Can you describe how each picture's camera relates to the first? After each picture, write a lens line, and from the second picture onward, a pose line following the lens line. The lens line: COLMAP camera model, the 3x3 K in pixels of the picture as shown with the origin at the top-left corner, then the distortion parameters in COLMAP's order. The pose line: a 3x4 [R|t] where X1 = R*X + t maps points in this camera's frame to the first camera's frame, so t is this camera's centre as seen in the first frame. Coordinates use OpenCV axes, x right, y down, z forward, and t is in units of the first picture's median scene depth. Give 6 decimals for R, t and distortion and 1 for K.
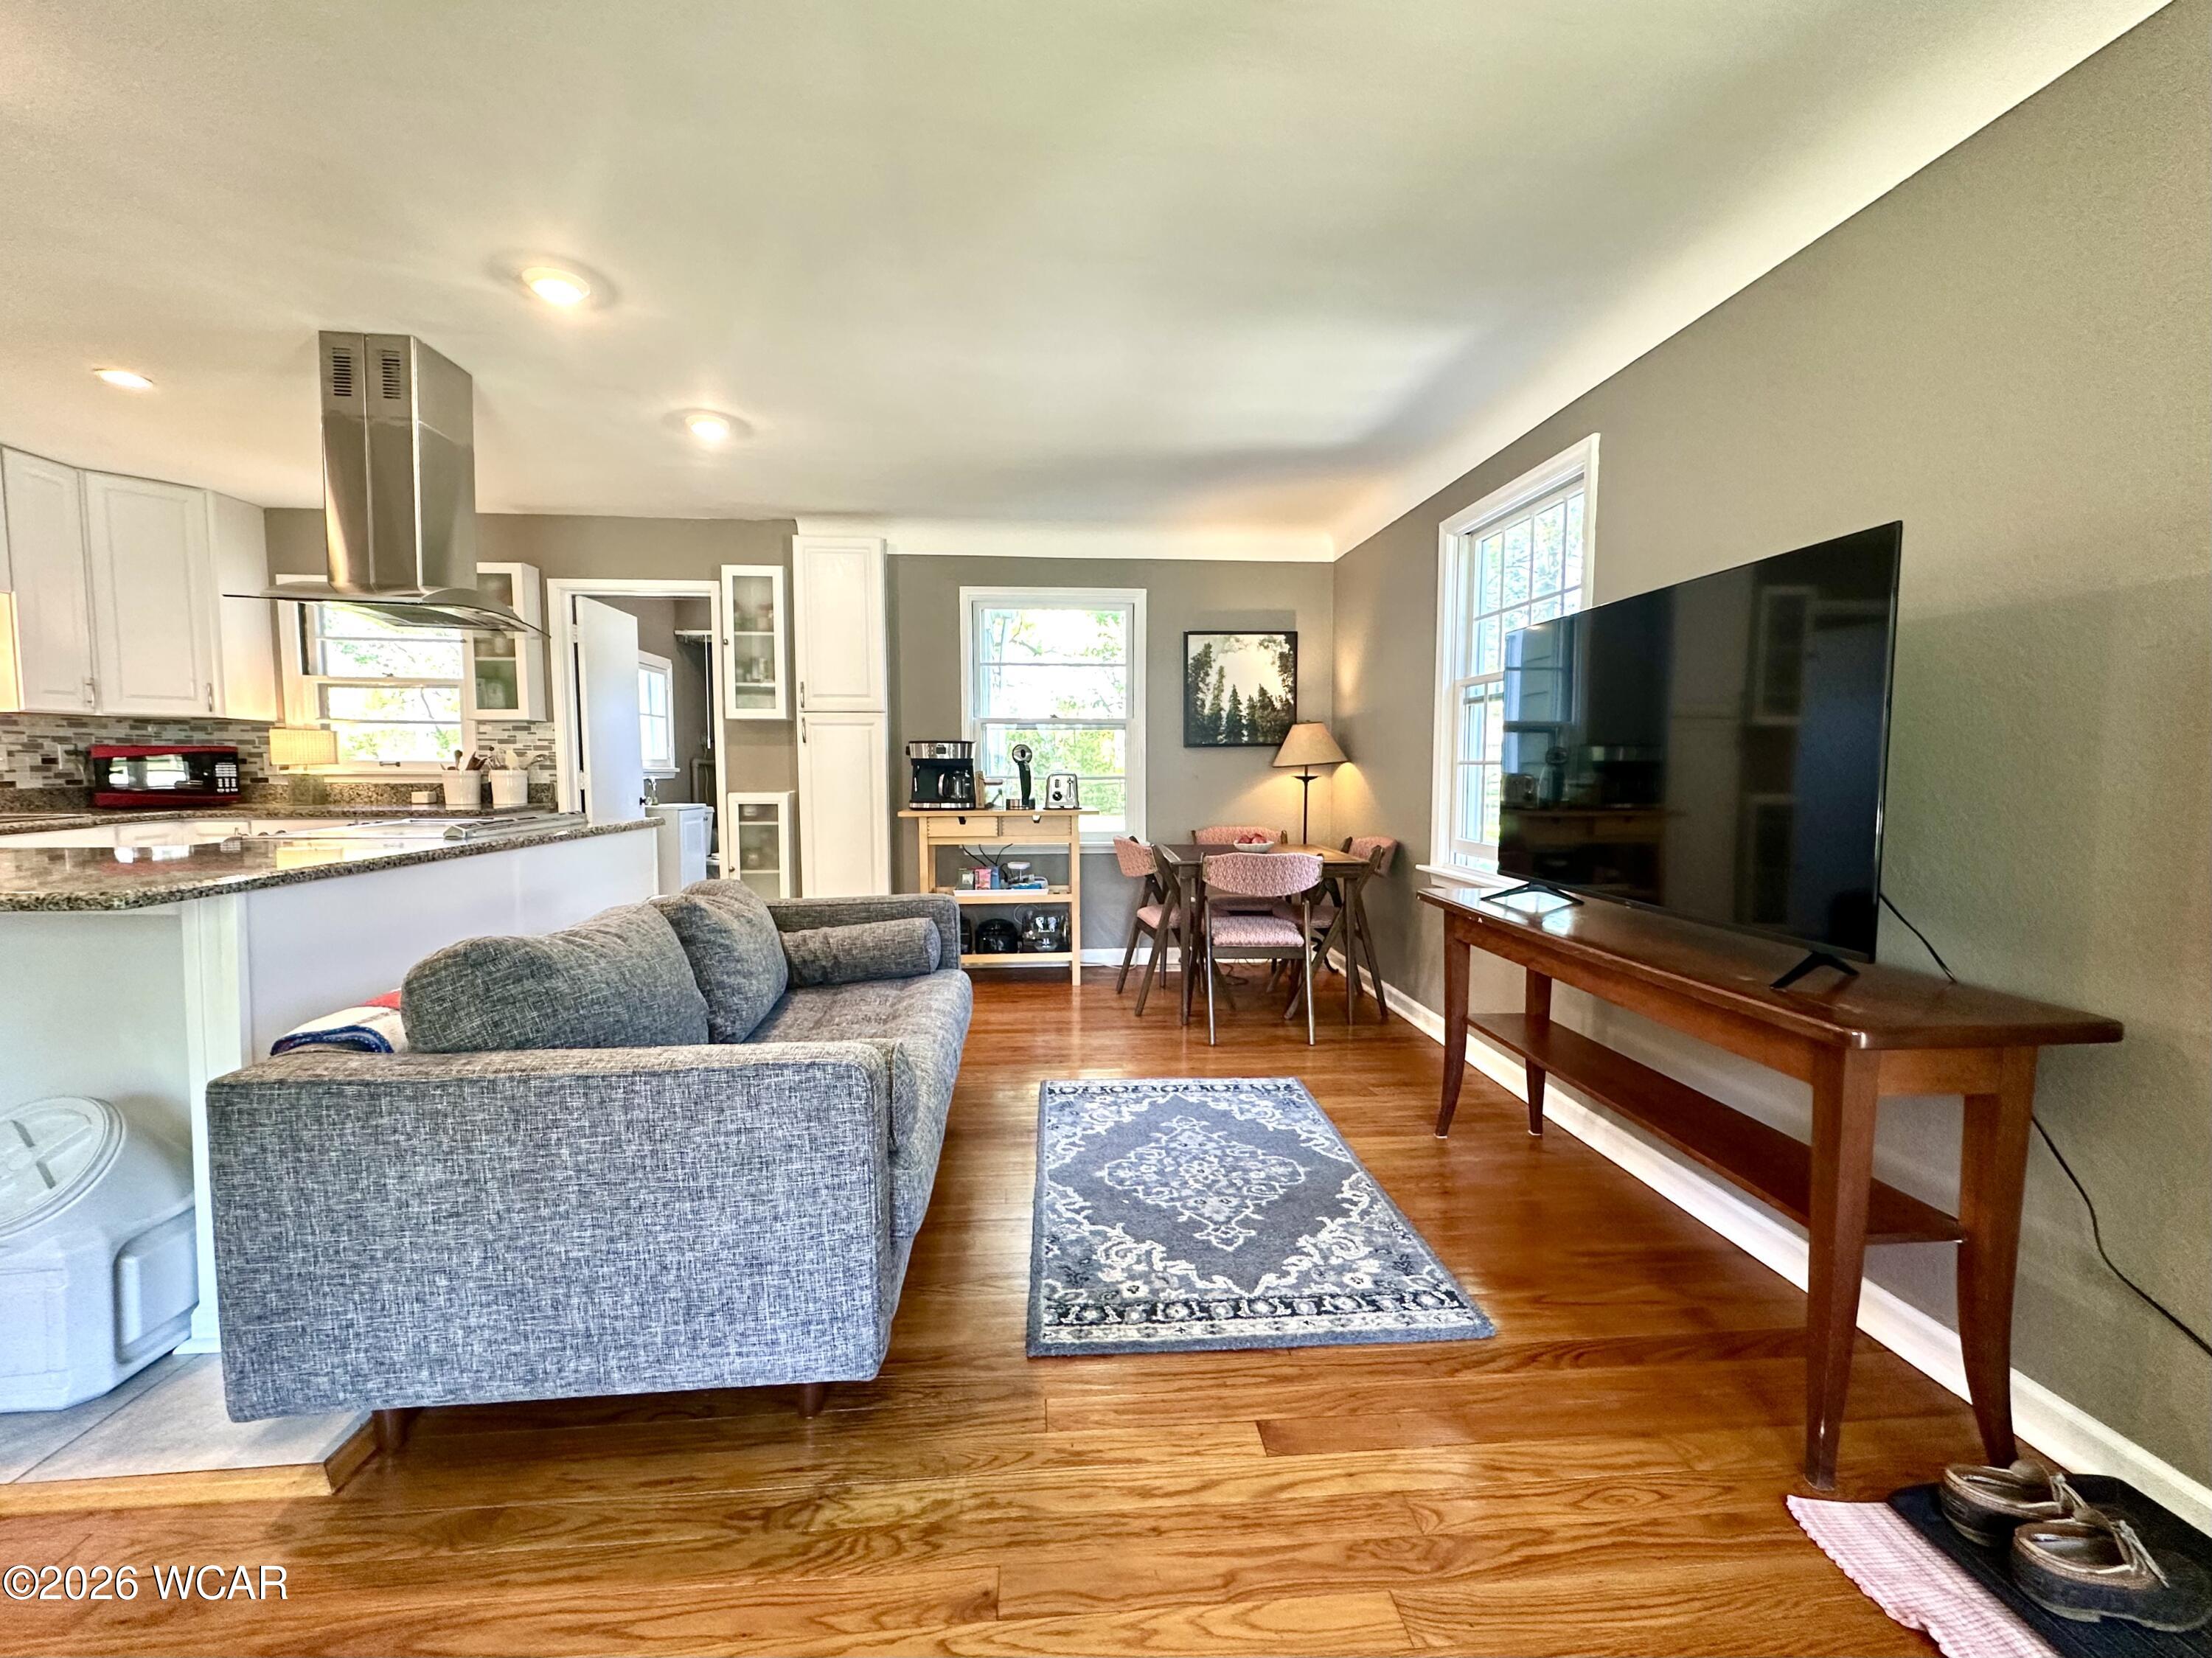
lens RADIAL K [[923.0, 0, 1106.0], [0, 923.0, 829.0], [0, 0, 1]] dist [0.000684, 0.000029]
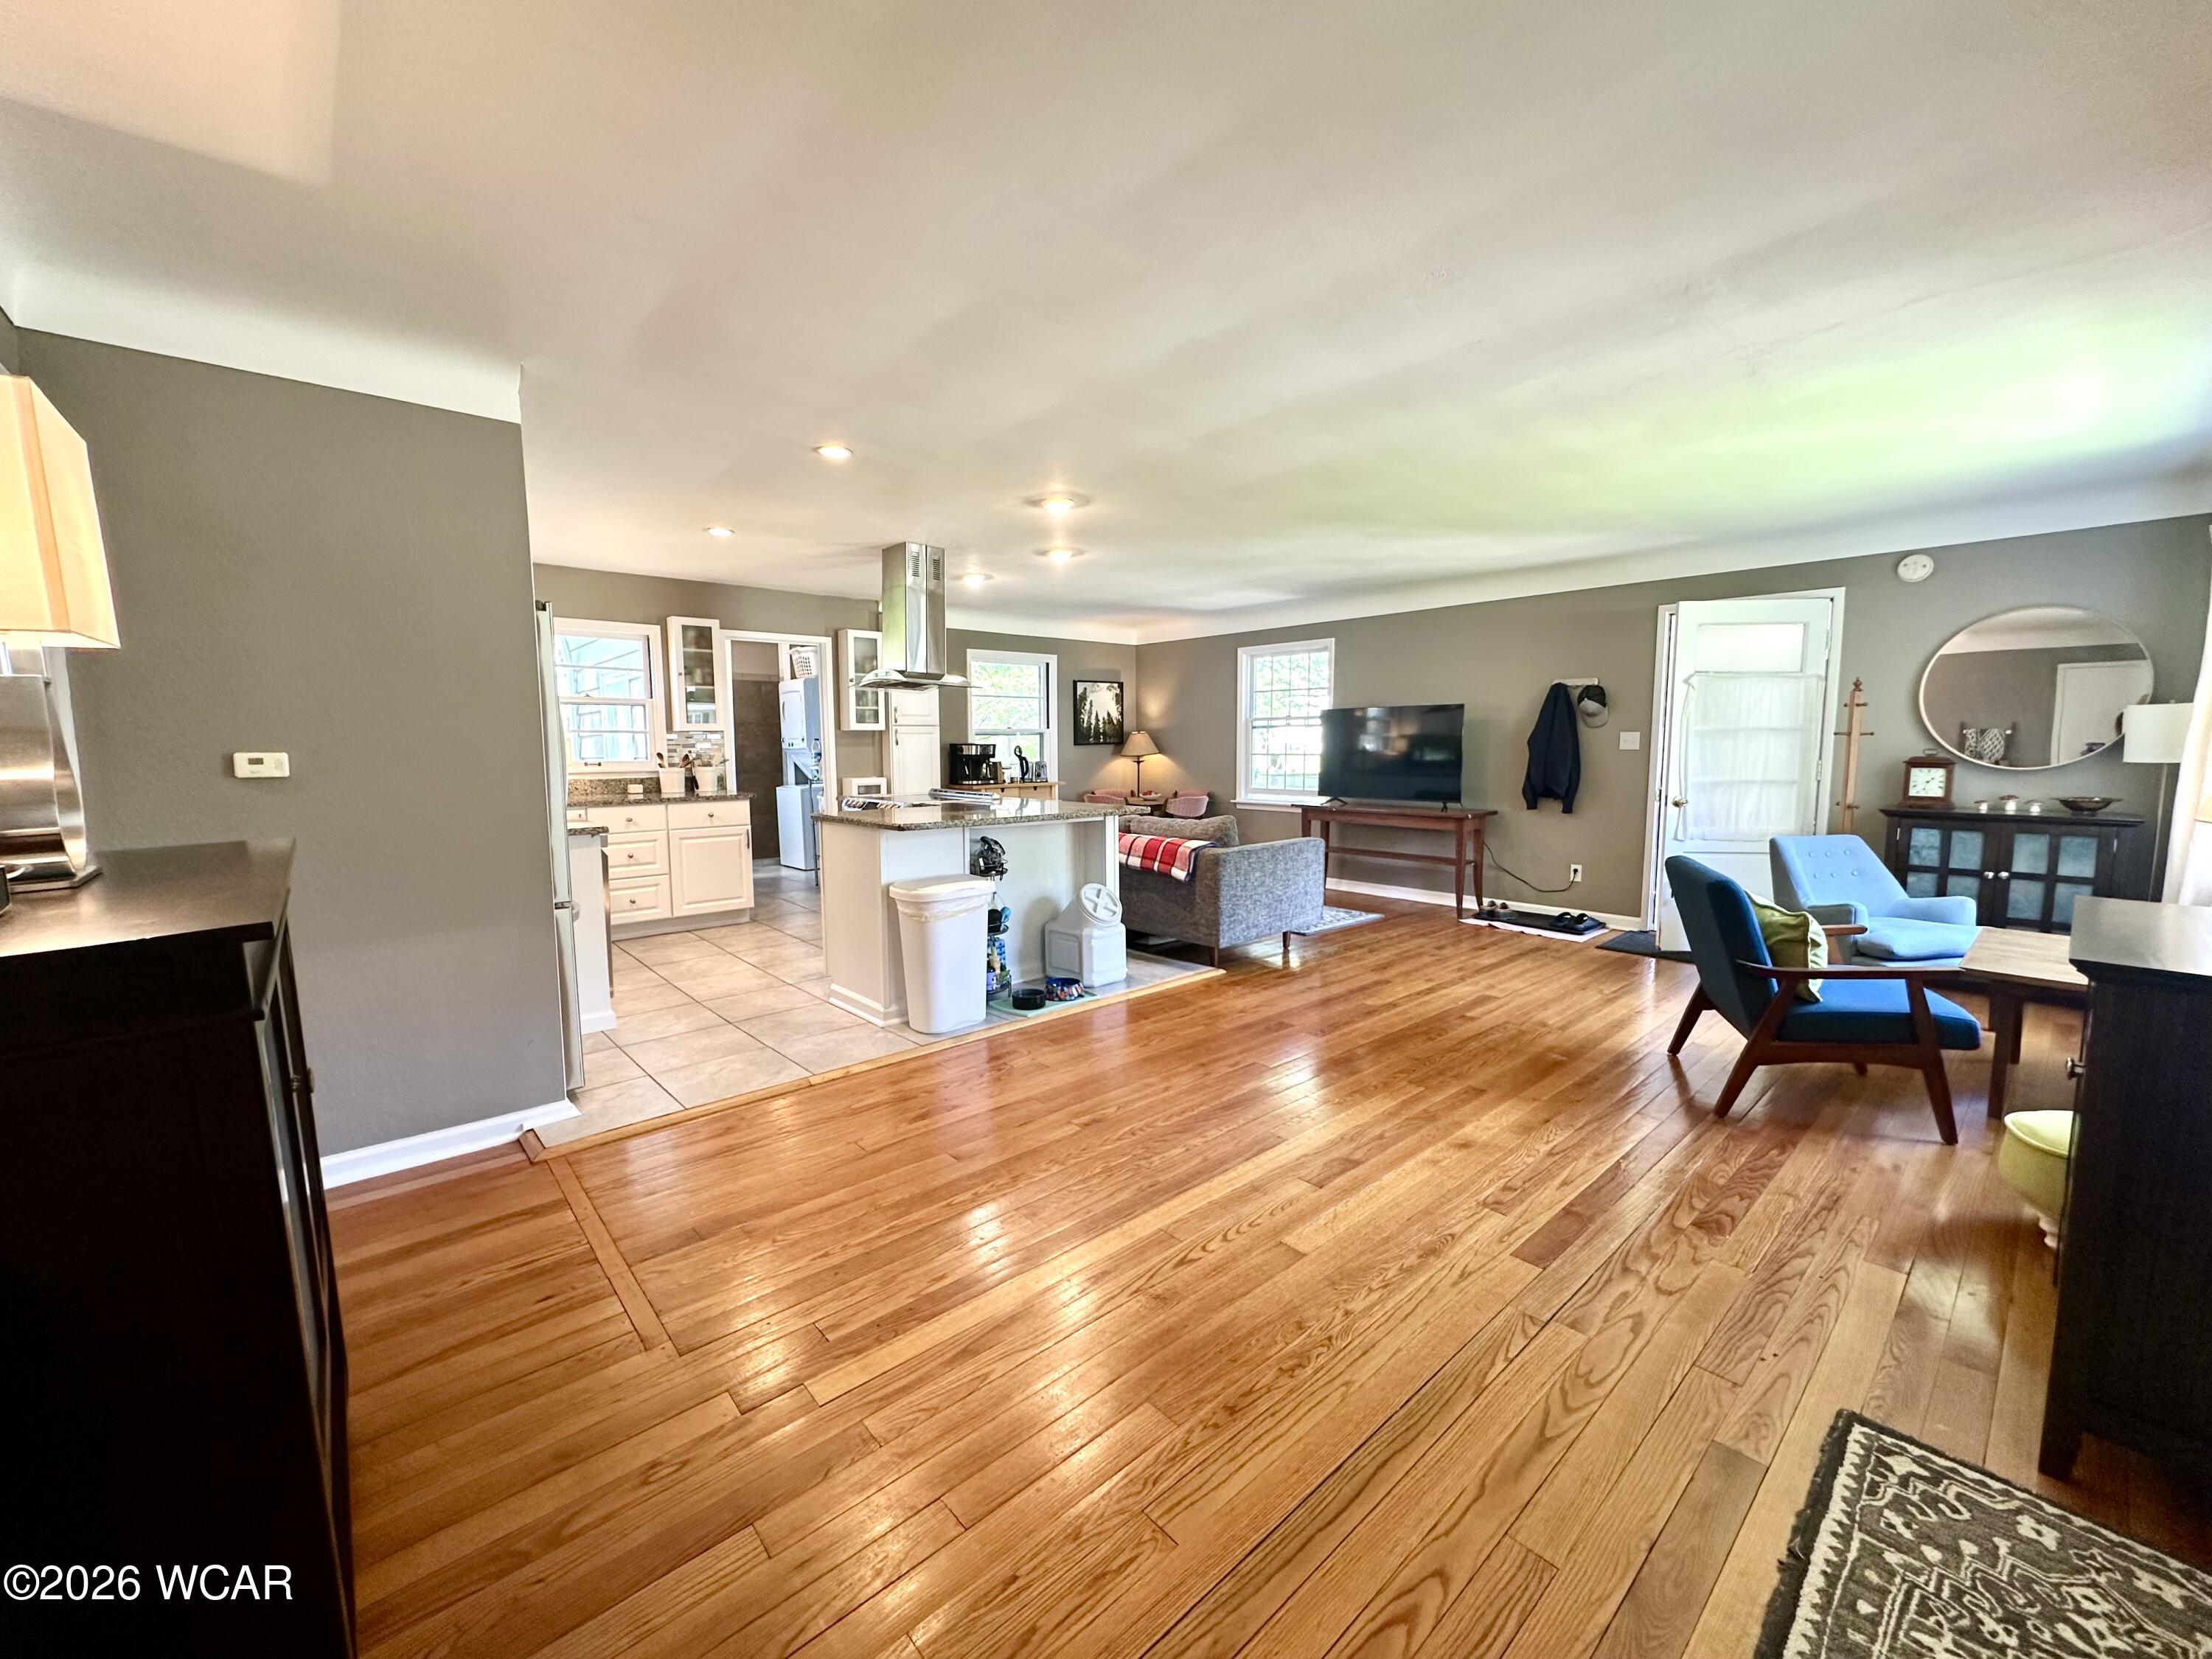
lens RADIAL K [[882.8, 0, 1106.0], [0, 882.8, 829.5], [0, 0, 1]] dist [0.000399, 0.000028]
pose [[0.799421, -0.065087, 0.597236, -0.906255], [0.050351, 0.997875, 0.041352, 0.005743], [-0.598658, -0.002986, 0.800999, -0.401402]]
